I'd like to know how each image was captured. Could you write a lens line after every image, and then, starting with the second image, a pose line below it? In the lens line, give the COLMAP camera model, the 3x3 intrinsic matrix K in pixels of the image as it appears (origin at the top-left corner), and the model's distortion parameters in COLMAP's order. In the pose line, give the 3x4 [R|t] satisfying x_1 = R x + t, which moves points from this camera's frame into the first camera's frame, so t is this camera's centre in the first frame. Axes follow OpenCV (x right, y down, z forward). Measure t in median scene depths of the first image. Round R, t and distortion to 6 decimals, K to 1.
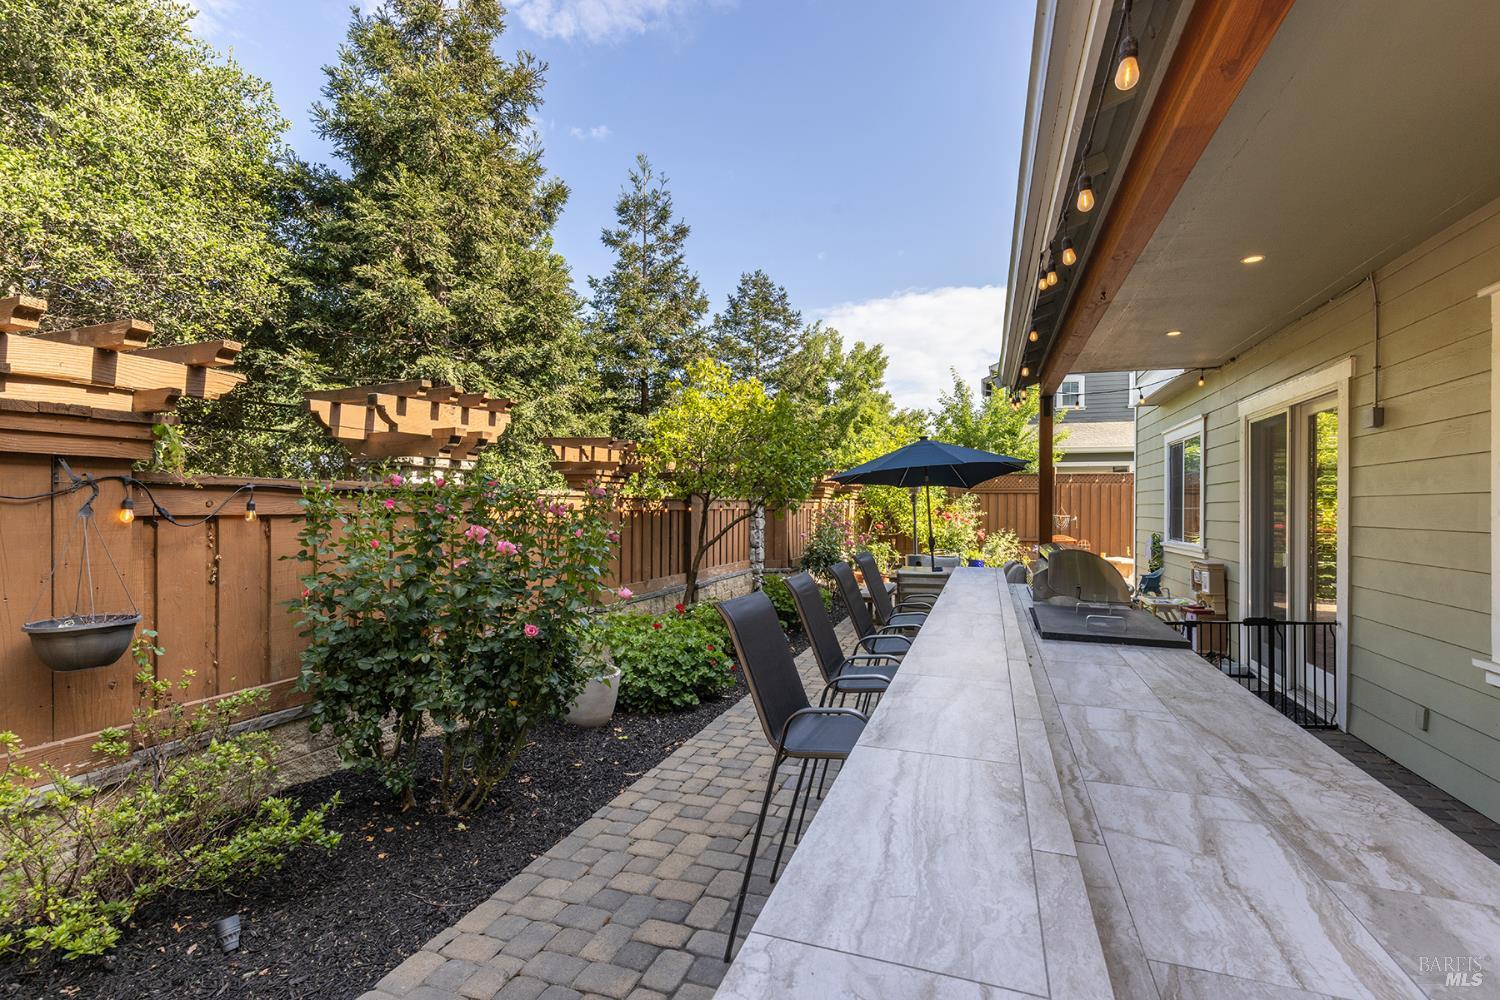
lens RADIAL K [[710.4, 0, 744.6], [0, 710.4, 502.9], [0, 0, 1]] dist [-0.004407, -0.000504]
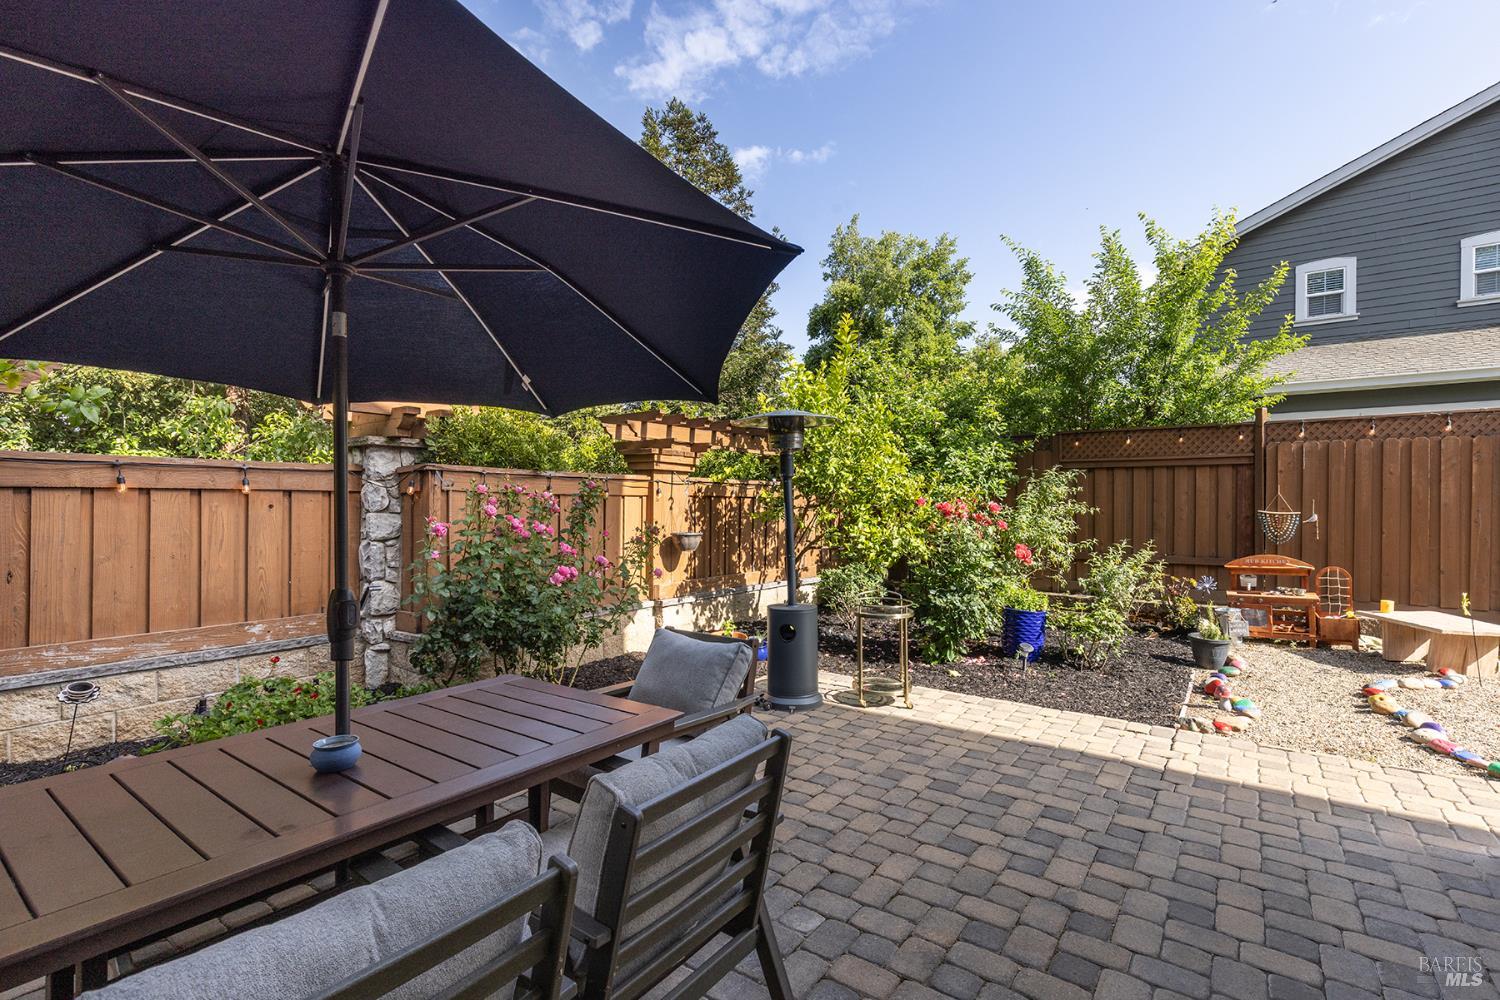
lens RADIAL K [[667.0, 0, 757.9], [0, 667.0, 504.5], [0, 0, 1]] dist [0.000860, -0.000544]
pose [[0.953190, -0.003322, -0.302352, 0.253171], [0.004860, 0.999979, 0.004335, 0.009353], [0.302331, -0.005601, 0.953186, 0.479994]]
